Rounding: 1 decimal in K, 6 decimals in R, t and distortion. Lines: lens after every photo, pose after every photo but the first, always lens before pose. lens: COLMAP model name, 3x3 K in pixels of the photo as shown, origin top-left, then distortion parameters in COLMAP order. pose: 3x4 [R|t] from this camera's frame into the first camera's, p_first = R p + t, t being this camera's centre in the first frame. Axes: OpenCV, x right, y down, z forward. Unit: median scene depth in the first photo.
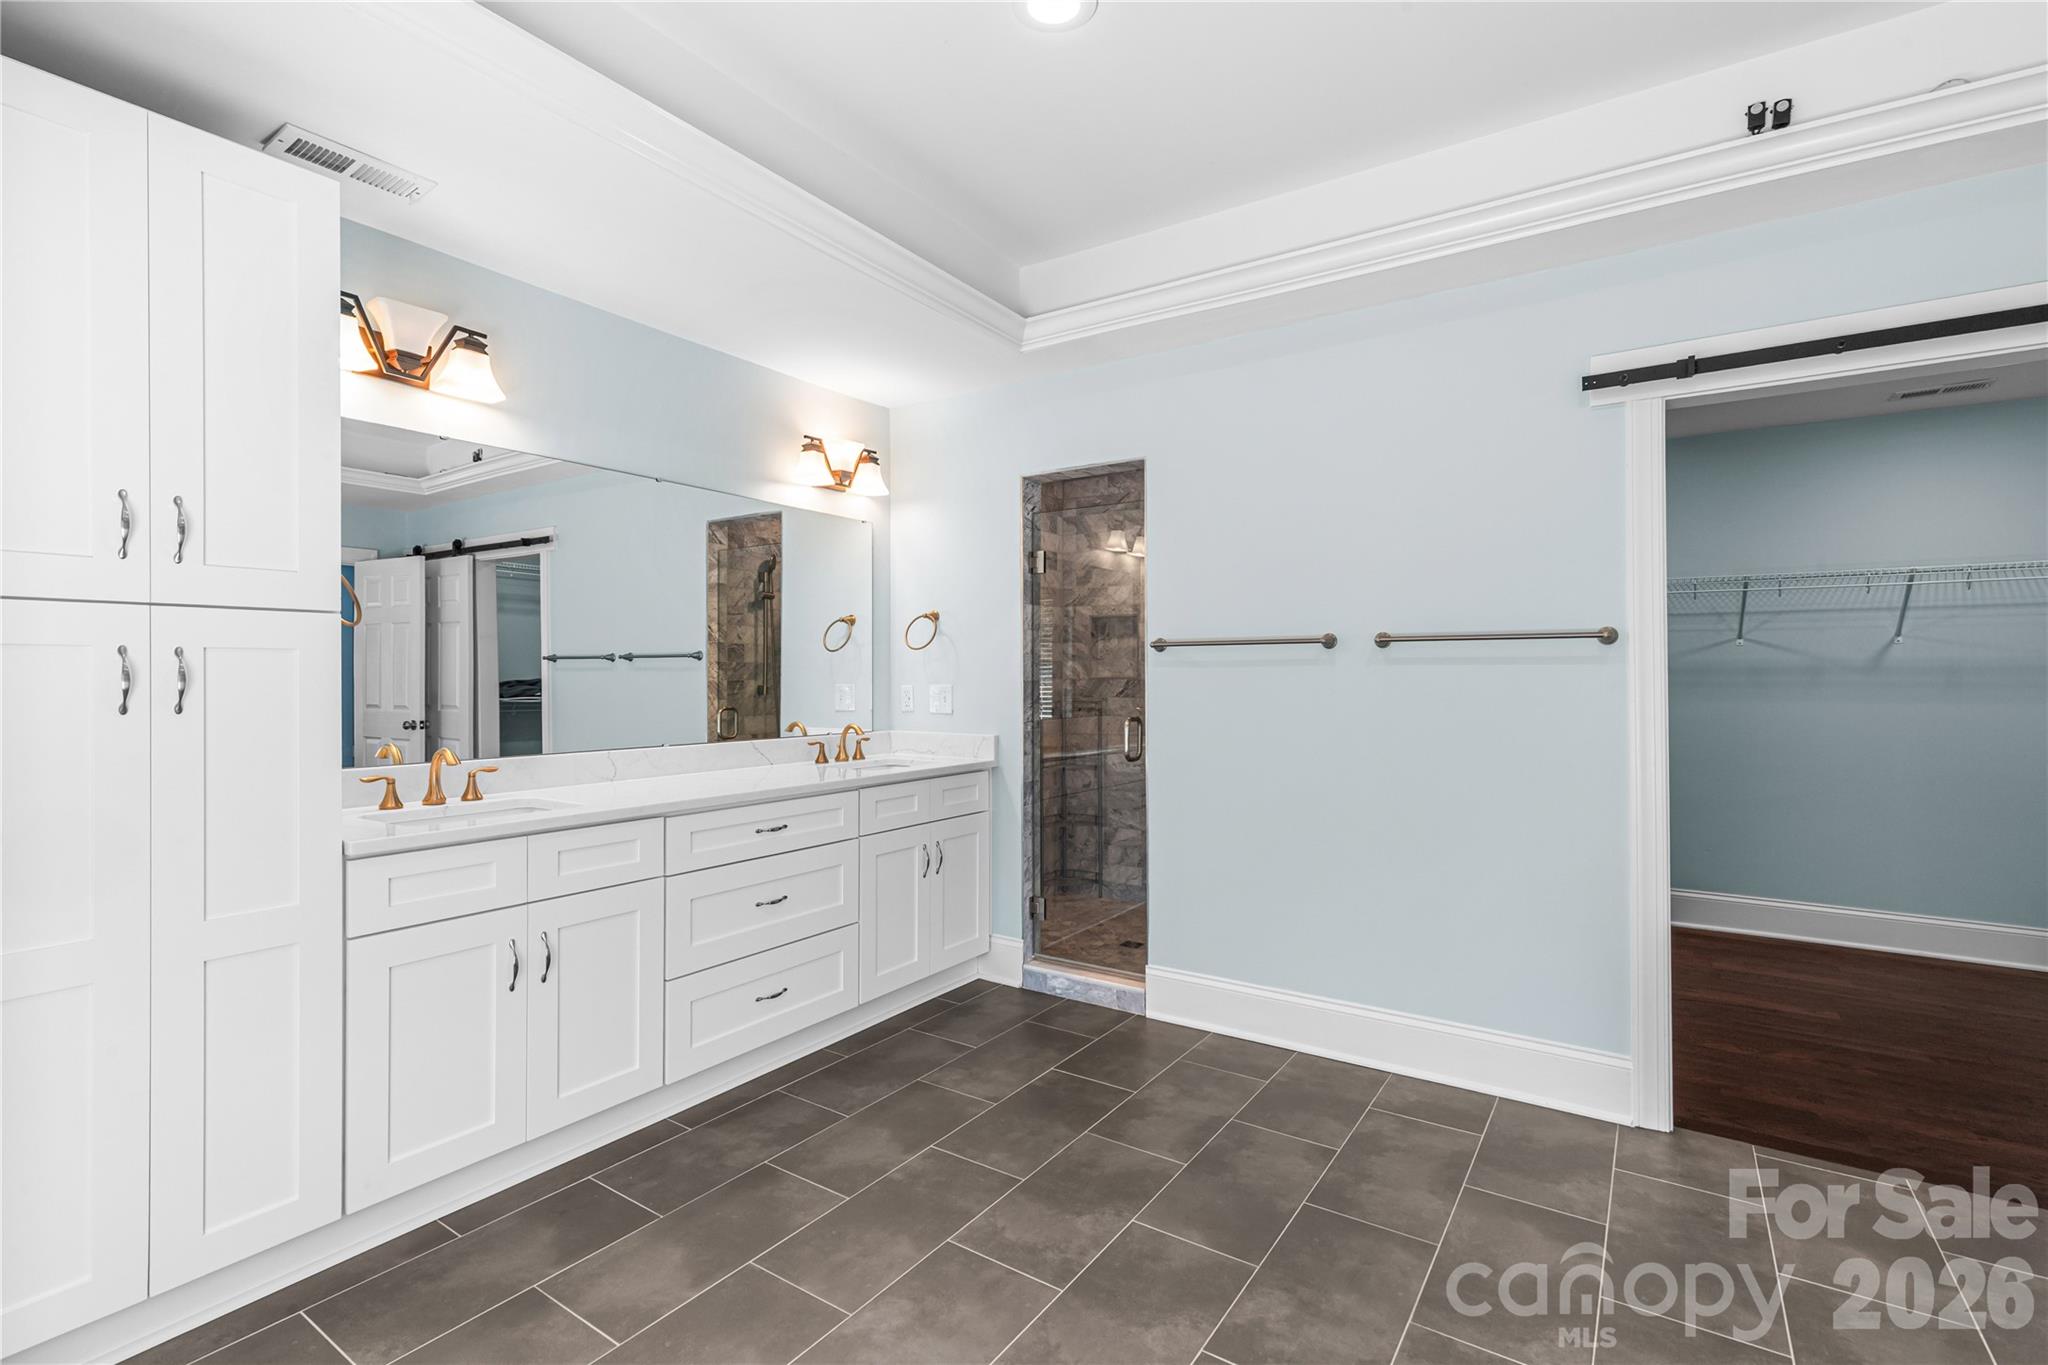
lens RADIAL K [[938.0, 0, 1031.3], [0, 938.0, 666.1], [0, 0, 1]] dist [0.003507, 0.000484]
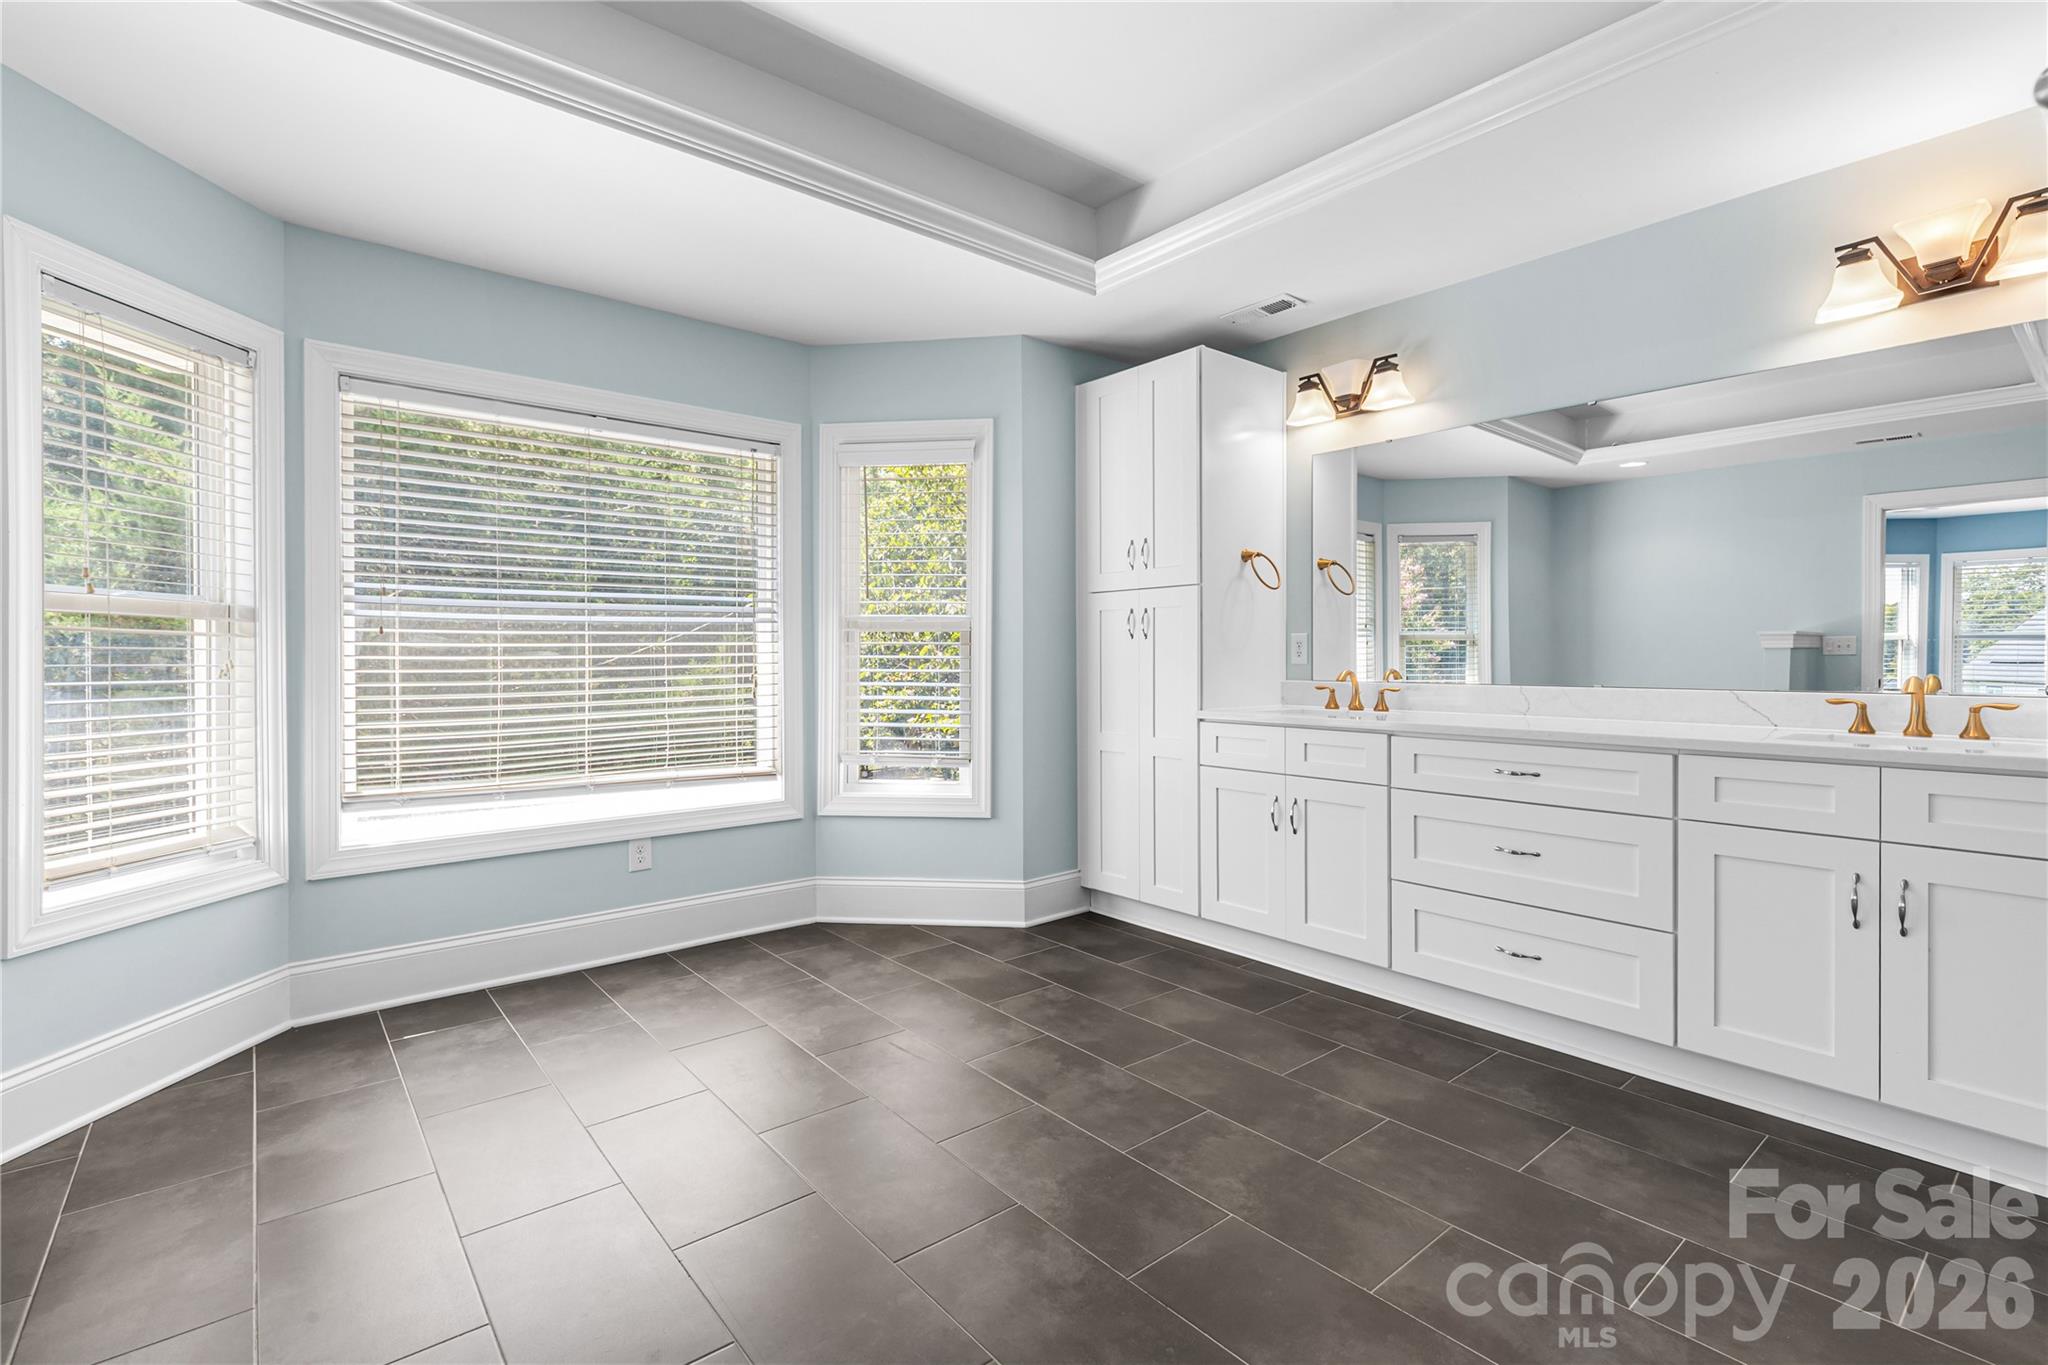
lens RADIAL K [[938.0, 0, 1034.1], [0, 938.0, 672.7], [0, 0, 1]] dist [0.003507, 0.000484]
pose [[-0.270954, 0.006325, -0.962572, 0.924694], [0.000025, 0.999978, 0.006564, 0.089481], [0.962592, 0.001755, -0.270948, 1.006641]]
